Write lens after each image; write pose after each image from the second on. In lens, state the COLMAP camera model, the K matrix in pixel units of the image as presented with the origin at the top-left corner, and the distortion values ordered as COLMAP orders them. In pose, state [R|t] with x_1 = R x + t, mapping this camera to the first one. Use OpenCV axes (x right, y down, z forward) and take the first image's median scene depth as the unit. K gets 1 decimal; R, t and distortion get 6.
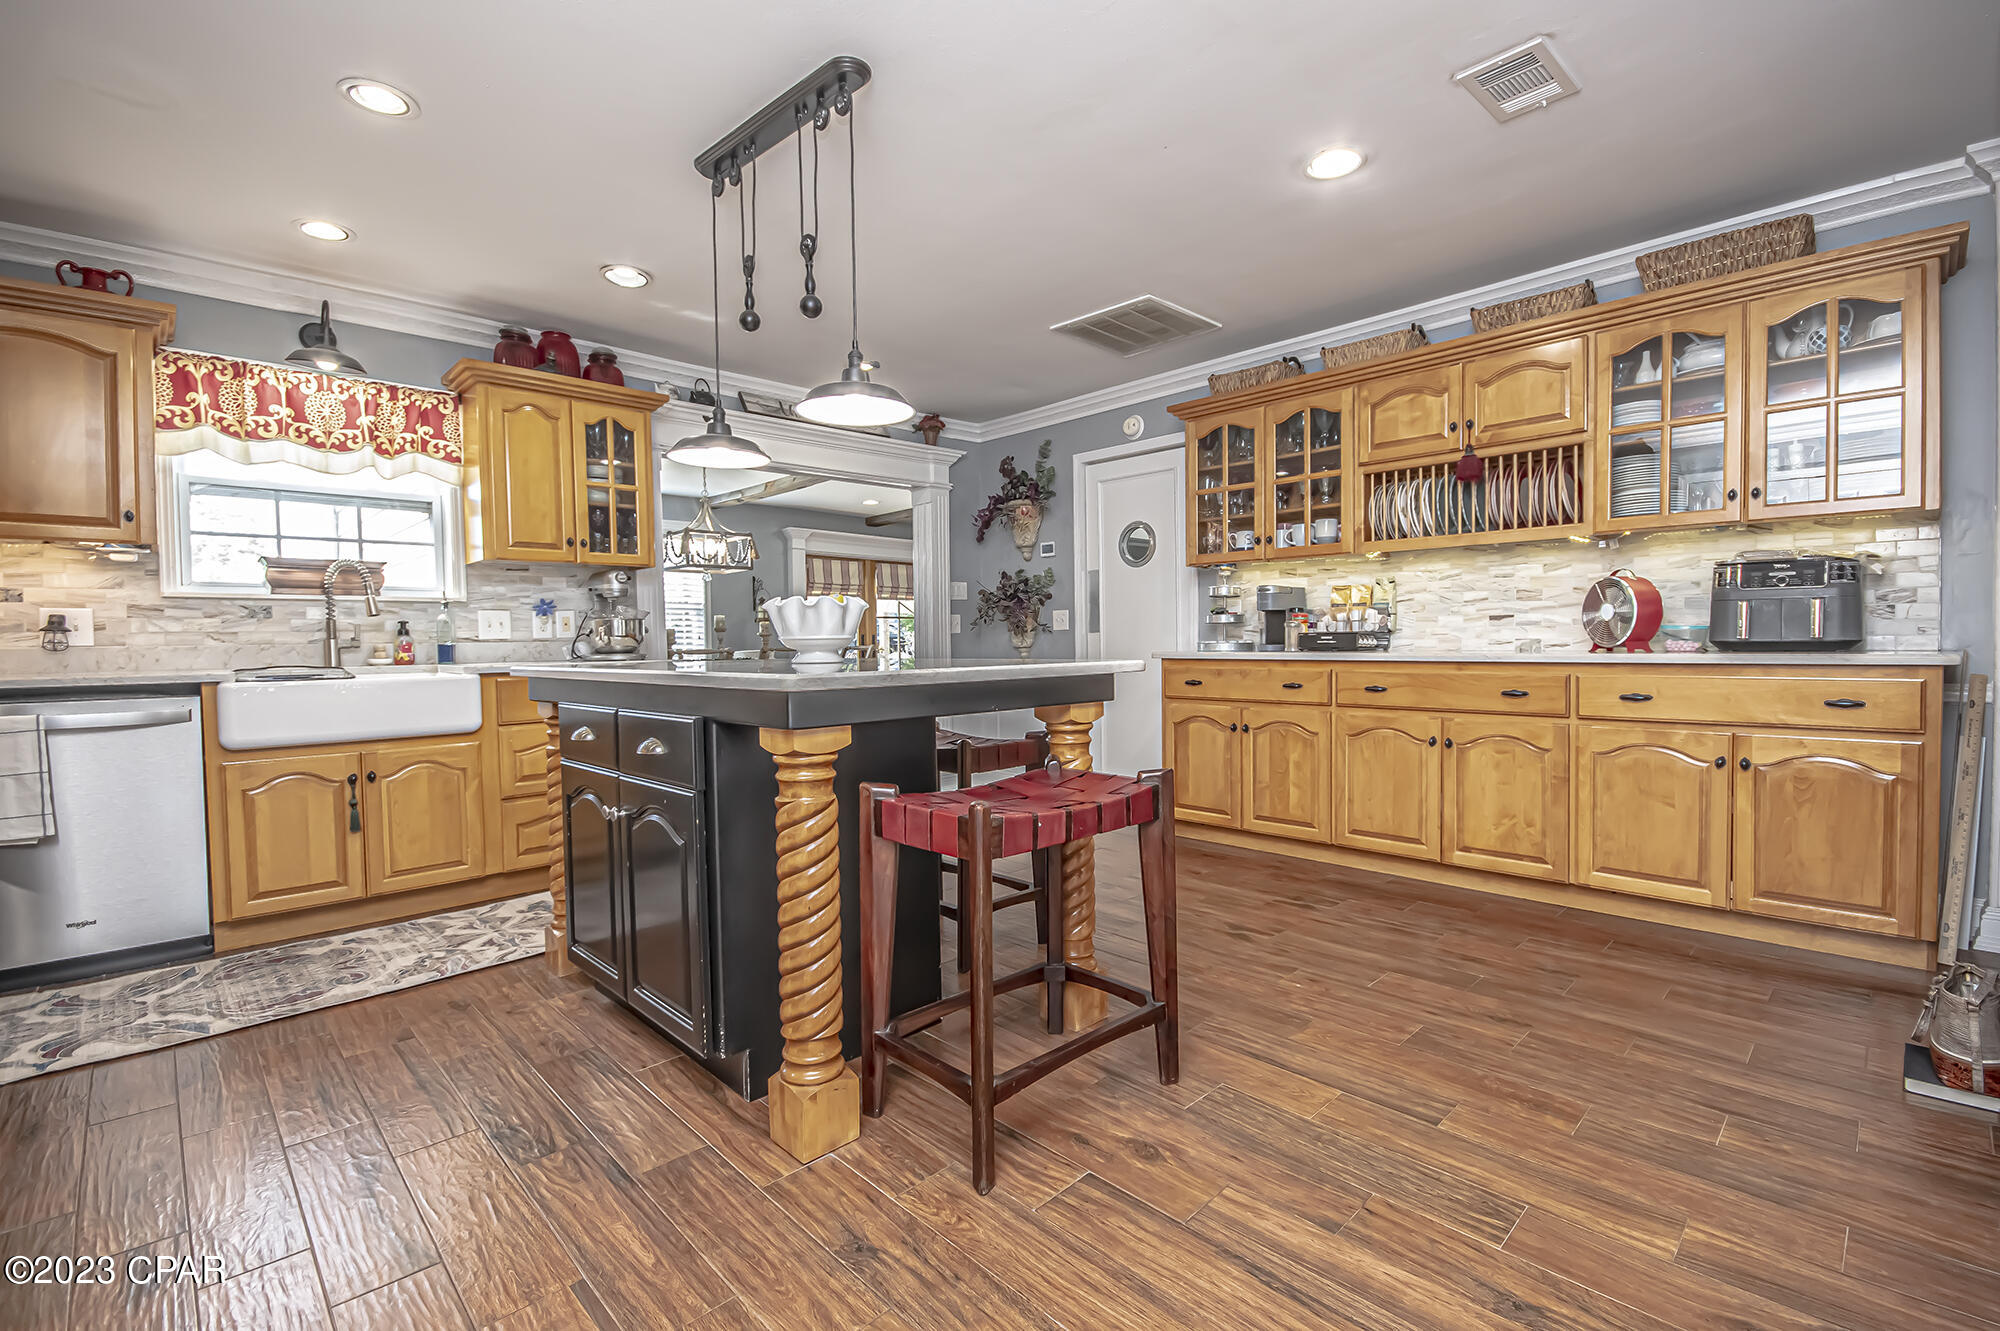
lens RADIAL K [[876.3, 0, 1009.5], [0, 876.3, 665.3], [0, 0, 1]] dist [0.007449, -0.010328]
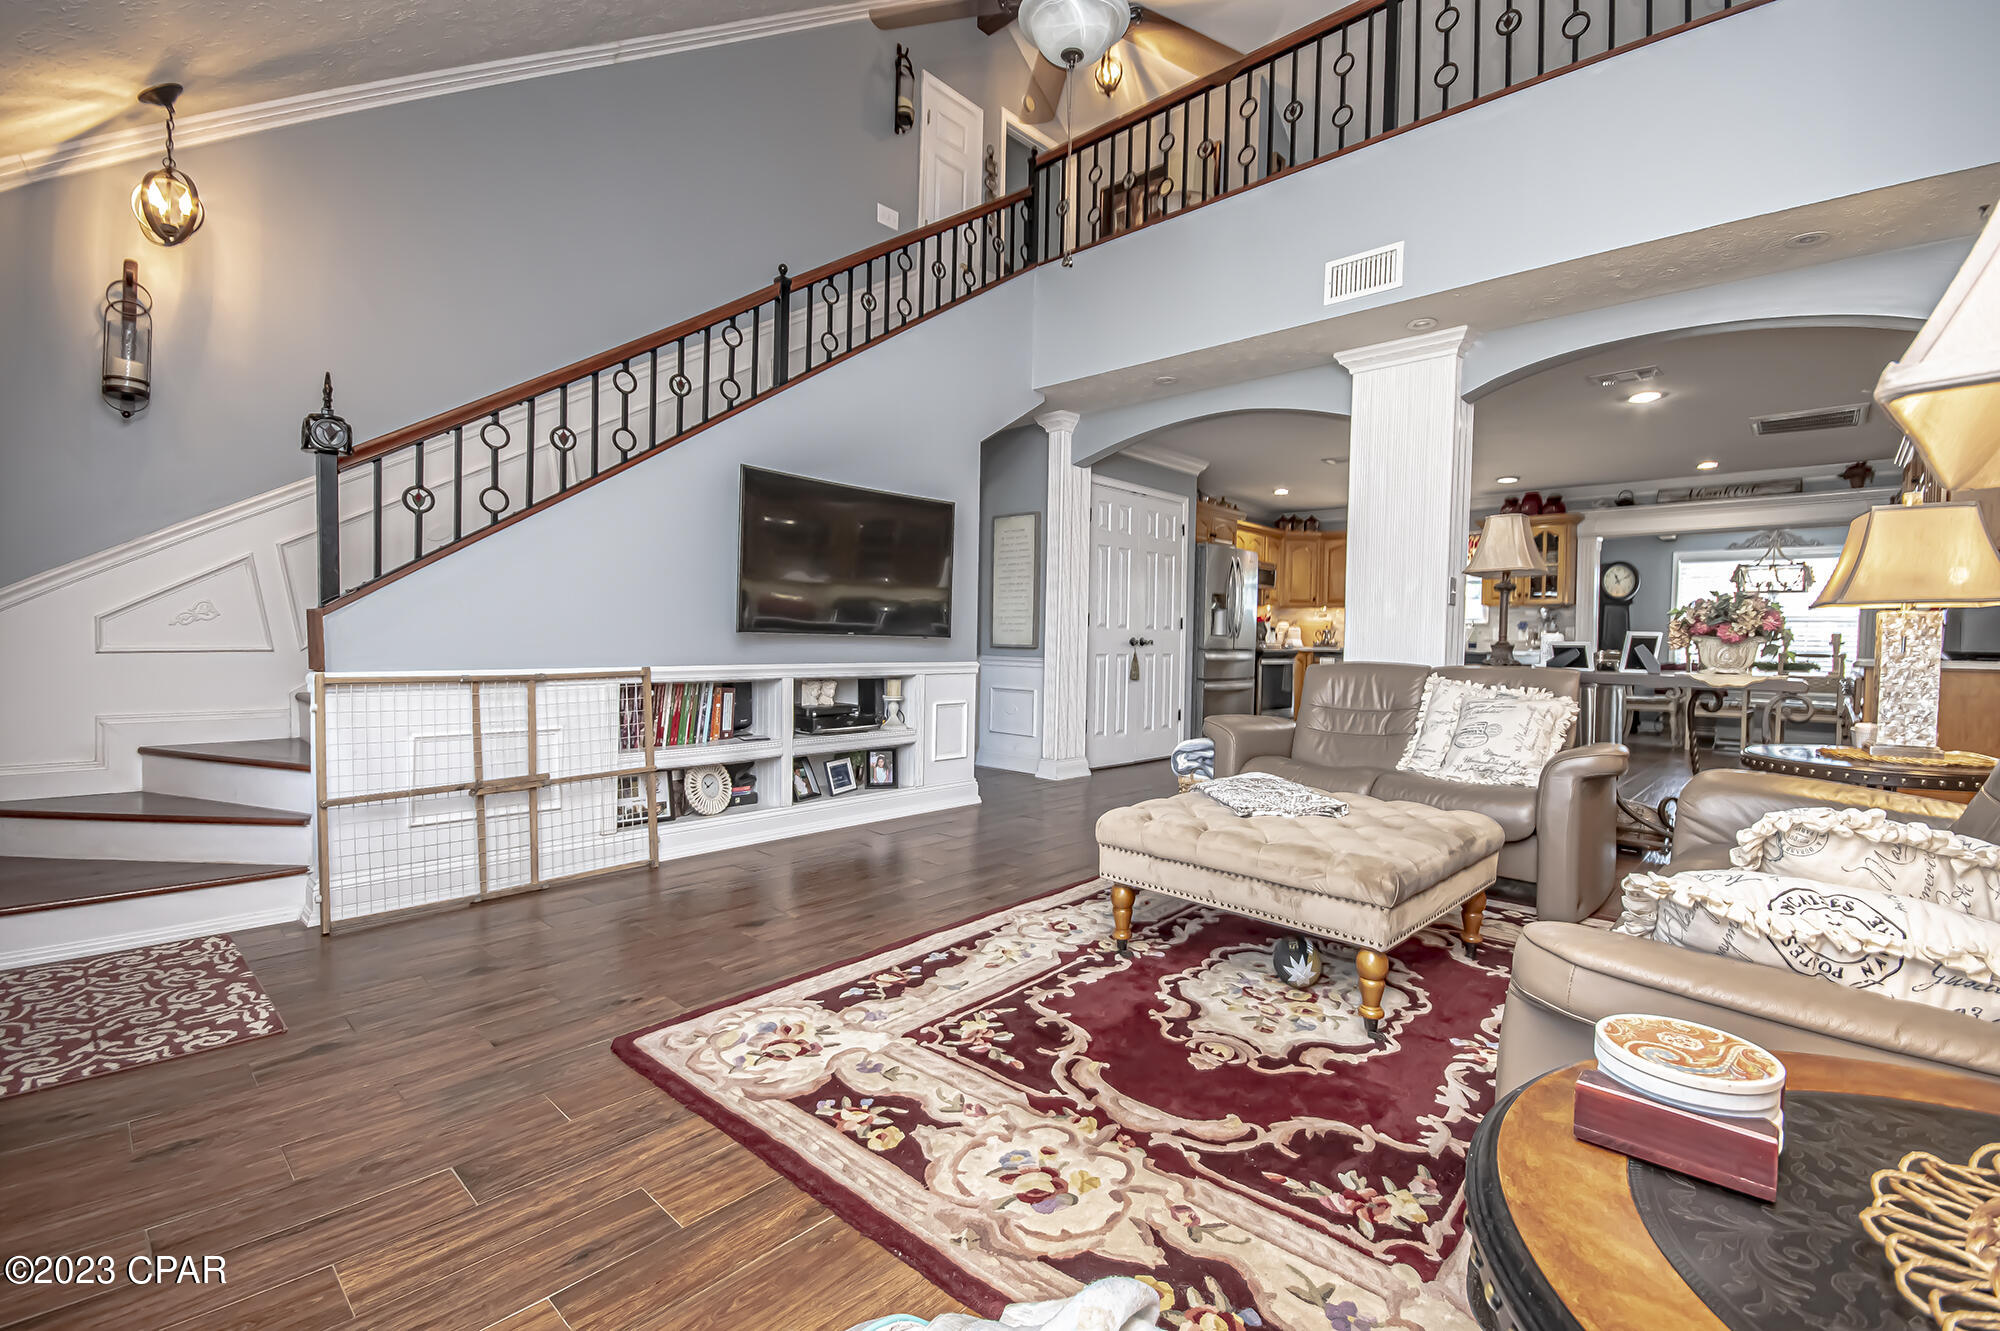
lens RADIAL K [[876.3, 0, 1013.2], [0, 876.3, 663.6], [0, 0, 1]] dist [0.007449, -0.010328]
pose [[0.050040, 0.039678, -0.997959, 1.753185], [-0.049668, 0.998073, 0.037193, 0.007224], [0.997511, 0.047706, 0.051914, -0.355803]]
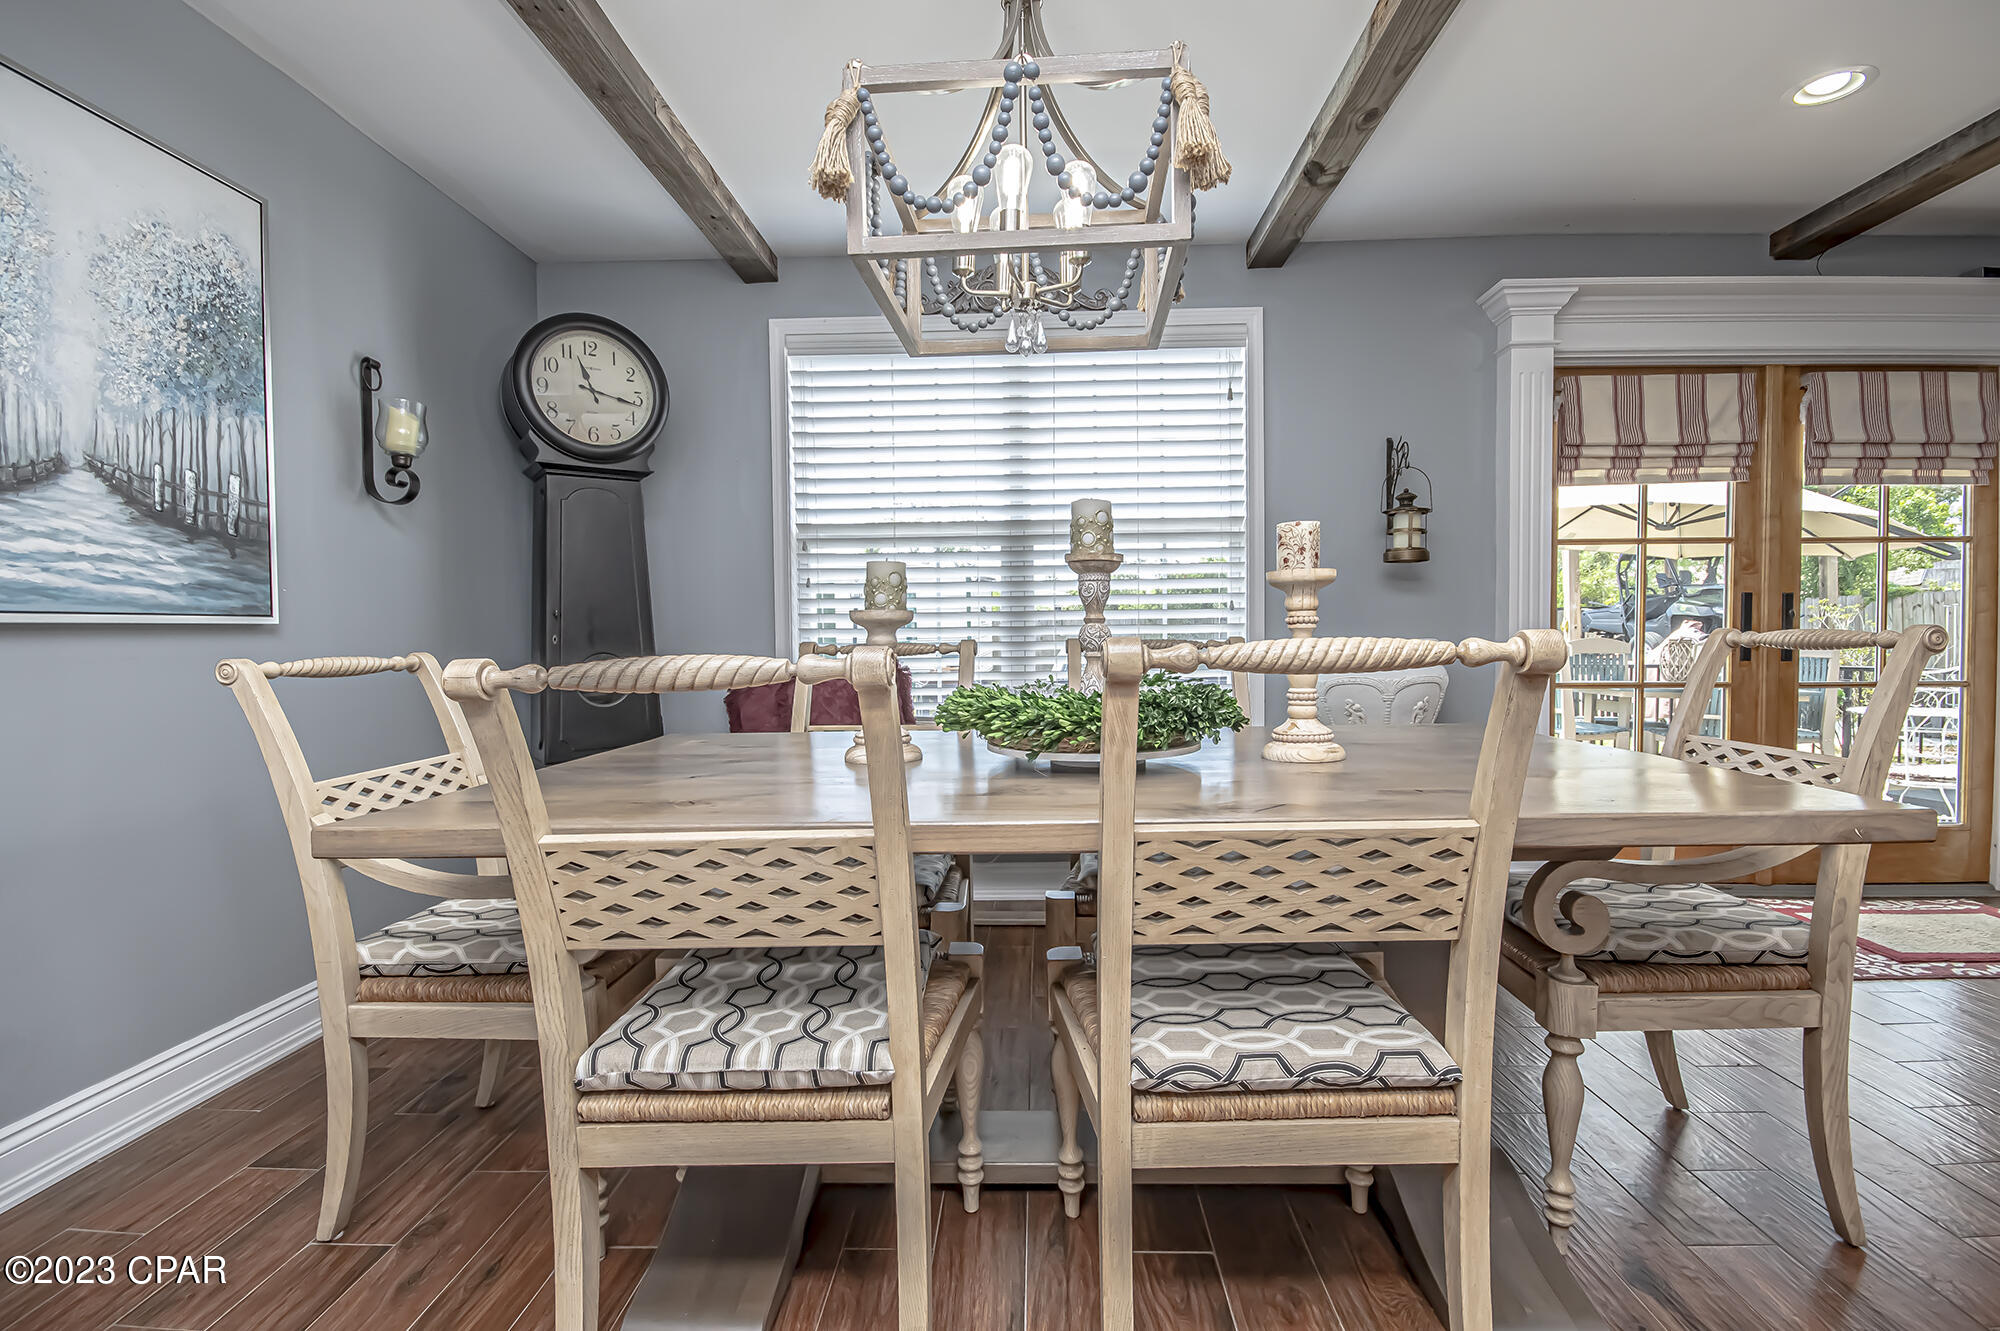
lens RADIAL K [[876.3, 0, 1008.5], [0, 876.3, 657.9], [0, 0, 1]] dist [0.007449, -0.010328]
pose [[0.696174, 0.029268, -0.717276, -0.356373], [-0.017546, 0.999564, 0.023757, -0.038933], [0.717658, -0.003954, 0.696384, 1.638535]]
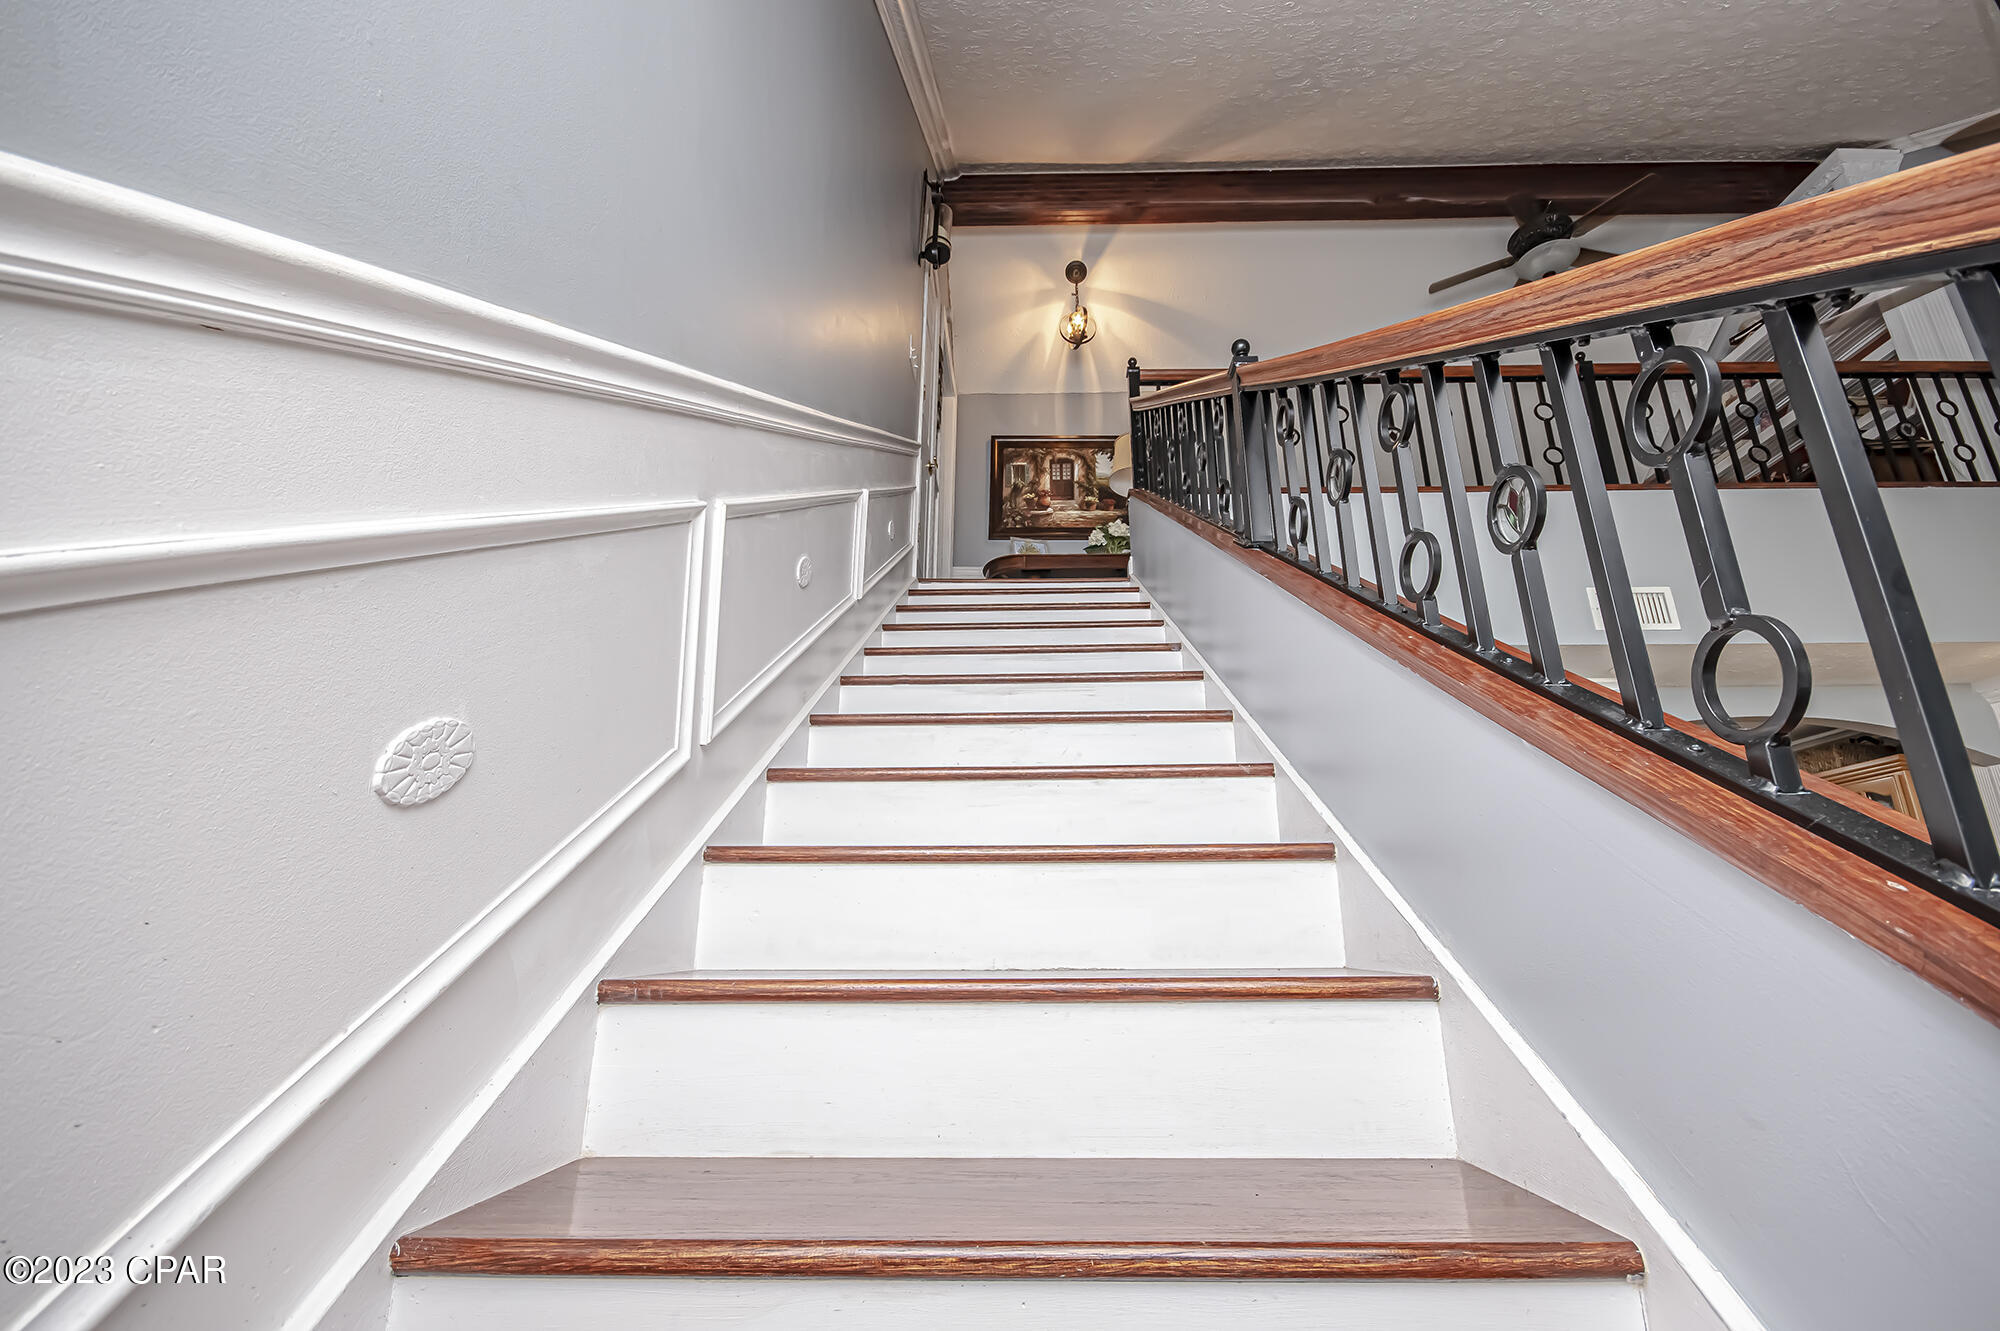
lens RADIAL K [[876.3, 0, 1022.5], [0, 876.3, 659.2], [0, 0, 1]] dist [0.007449, -0.010328]
pose [[0.707819, -0.208144, -0.675032, 0.789784], [-0.028868, 0.946281, -0.322053, -0.048812], [0.705804, 0.247442, 0.663787, -1.112679]]
